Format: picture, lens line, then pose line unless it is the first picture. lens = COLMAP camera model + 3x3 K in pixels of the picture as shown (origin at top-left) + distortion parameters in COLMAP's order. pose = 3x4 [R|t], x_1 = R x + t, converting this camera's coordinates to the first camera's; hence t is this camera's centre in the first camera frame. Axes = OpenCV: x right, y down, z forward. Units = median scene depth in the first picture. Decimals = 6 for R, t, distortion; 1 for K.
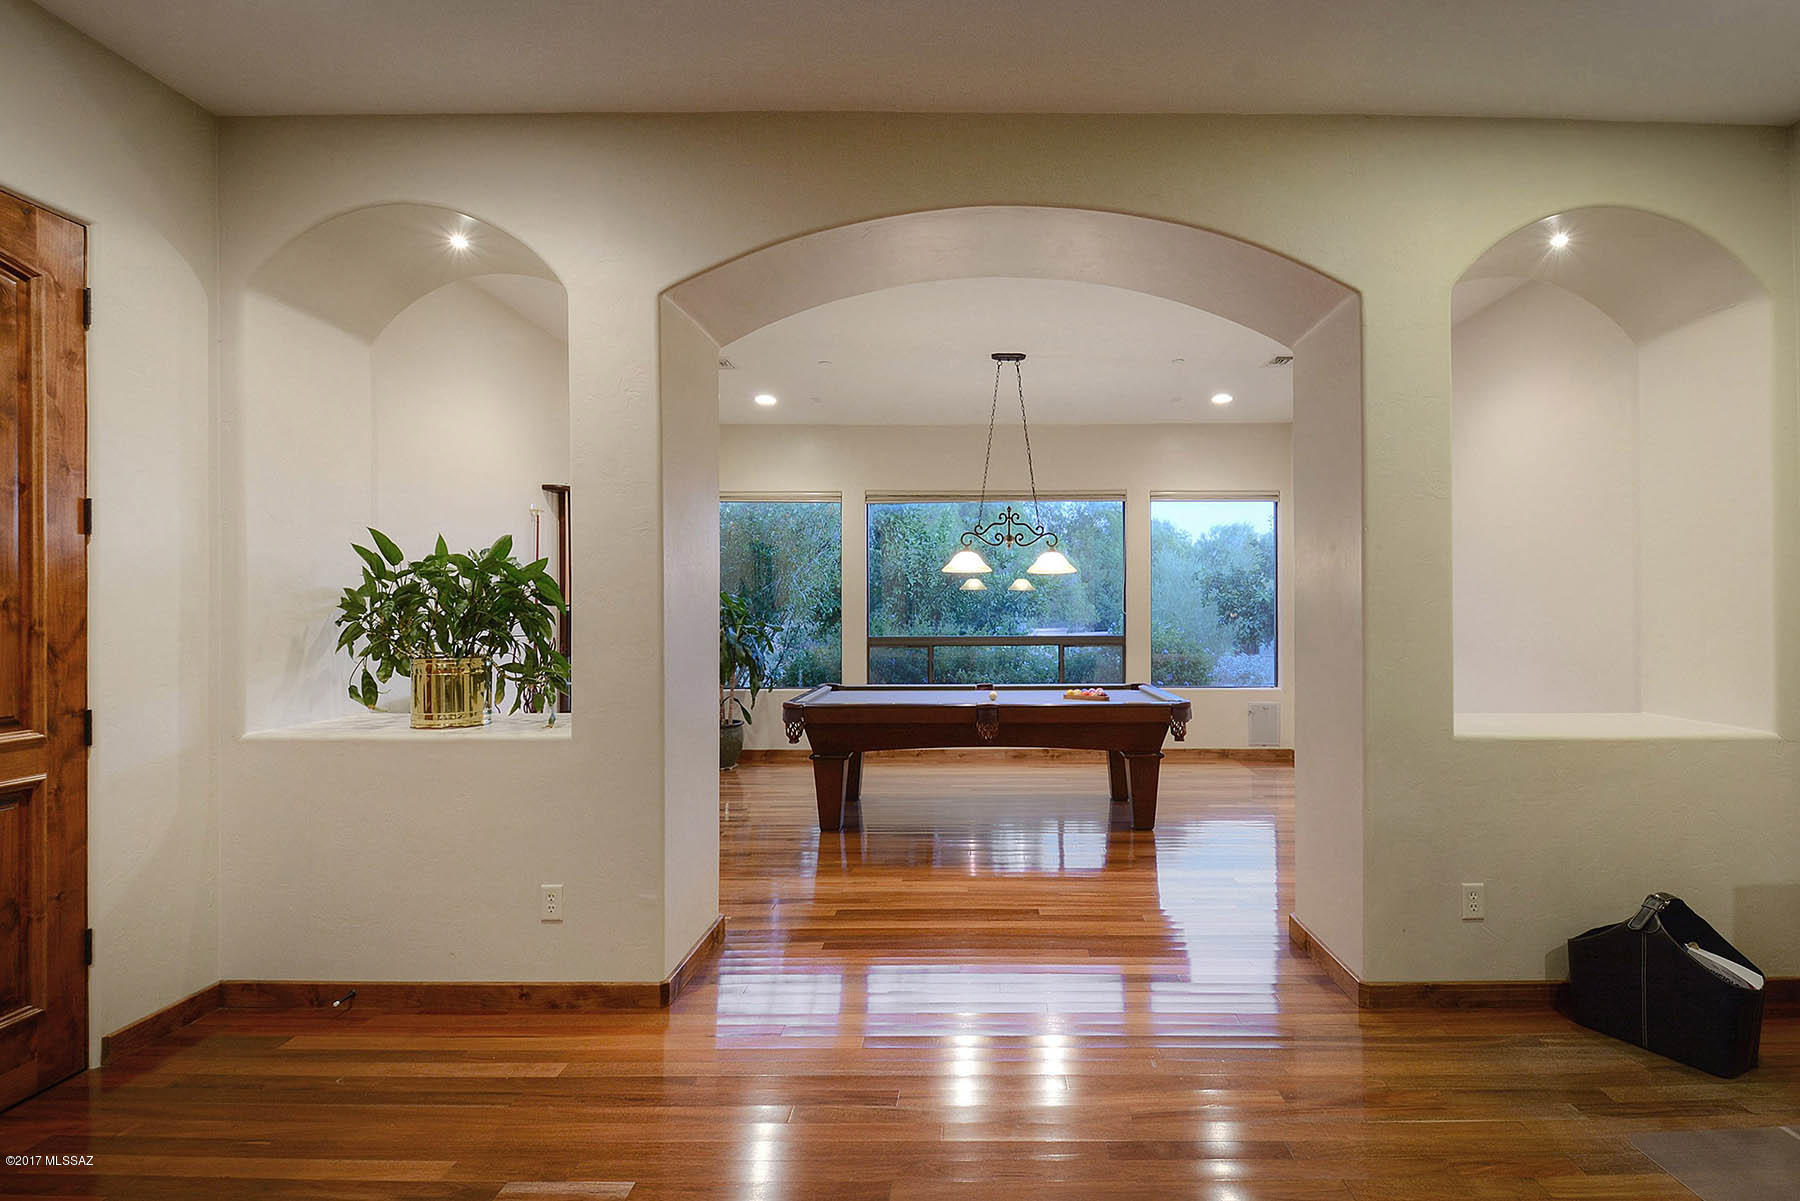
lens RADIAL K [[940.0, 0, 863.2], [0, 940.0, 617.5], [0, 0, 1]] dist [0.028324, -0.024535]
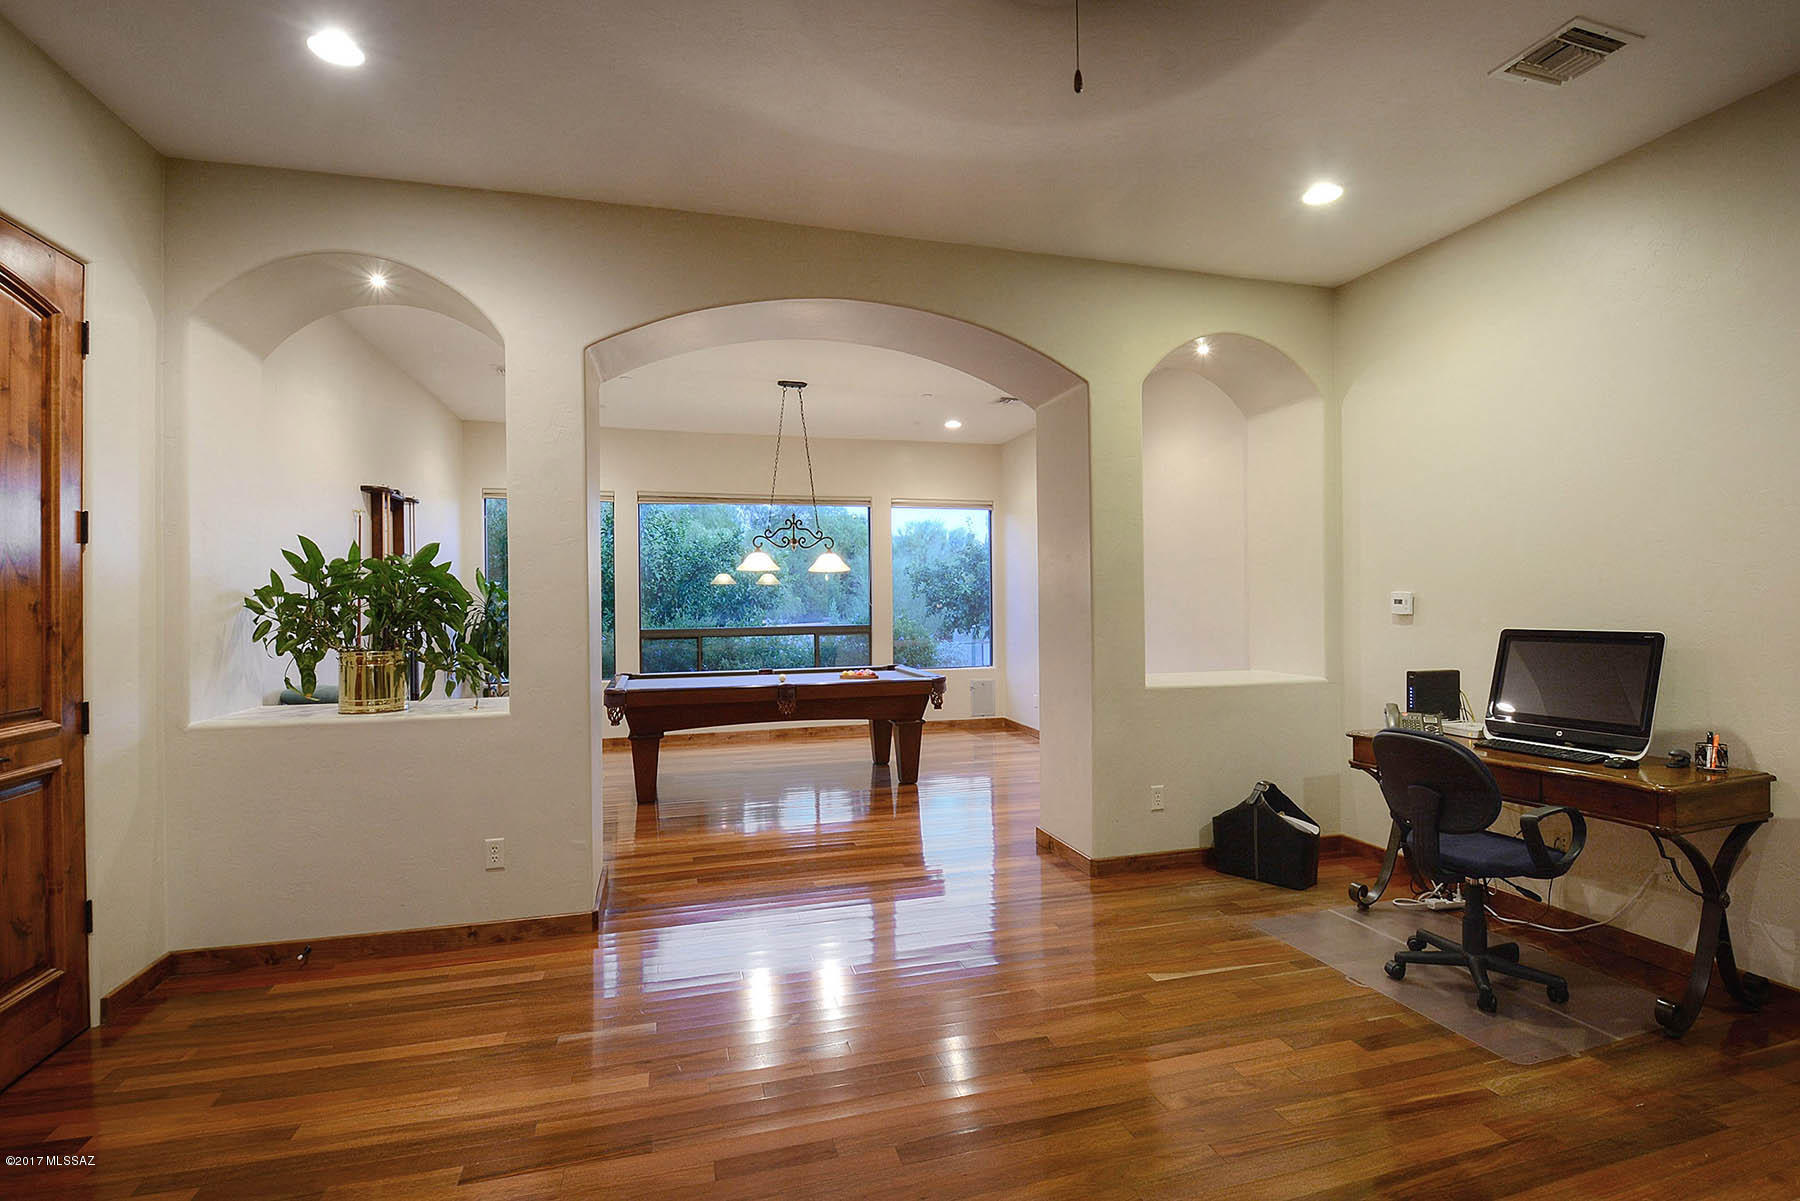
lens RADIAL K [[940.0, 0, 863.2], [0, 940.0, 617.5], [0, 0, 1]] dist [0.028324, -0.024535]
pose [[0.954036, -0.013249, 0.299399, -0.223227], [0.010883, 0.999895, 0.009568, -0.001679], [-0.299494, -0.005870, 0.954080, -0.255326]]
